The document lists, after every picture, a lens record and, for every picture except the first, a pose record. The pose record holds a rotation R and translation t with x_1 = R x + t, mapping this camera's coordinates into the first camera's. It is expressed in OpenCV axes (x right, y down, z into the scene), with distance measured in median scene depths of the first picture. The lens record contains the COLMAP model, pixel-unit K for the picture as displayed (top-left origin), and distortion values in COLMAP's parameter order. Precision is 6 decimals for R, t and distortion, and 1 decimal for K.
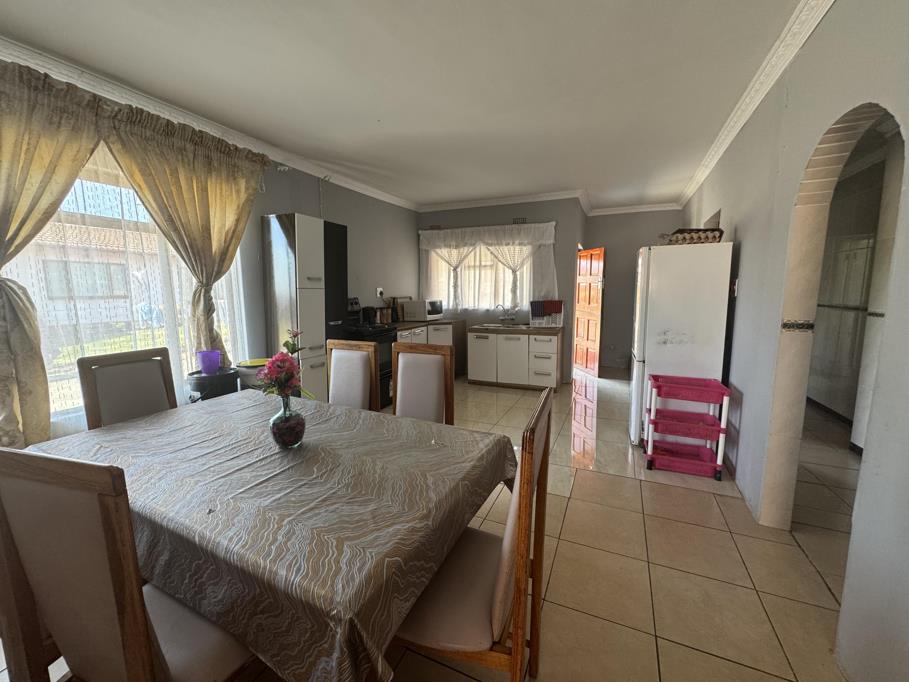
lens RADIAL K [[369.5, 0, 456.8], [0, 369.5, 340.0], [0, 0, 1]] dist [-0.002986, 0.001990]
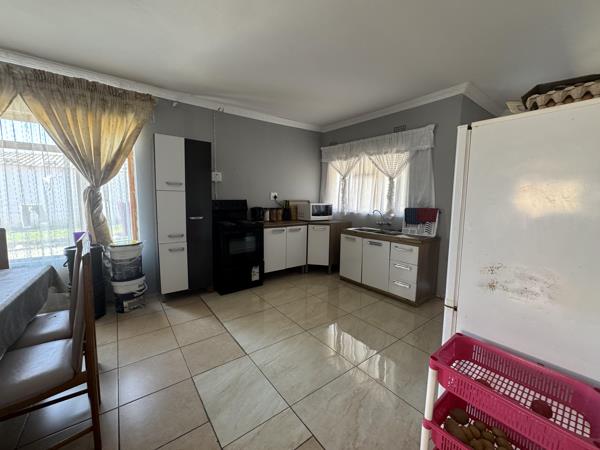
lens RADIAL K [[243.9, 0, 298.5], [0, 243.9, 223.6], [0, 0, 1]] dist [-0.002986, 0.001990]
pose [[0.875150, 0.071115, -0.478597, 0.272379], [-0.083833, 0.996466, -0.005230, -0.036364], [0.476533, 0.044700, 0.878019, 0.296714]]
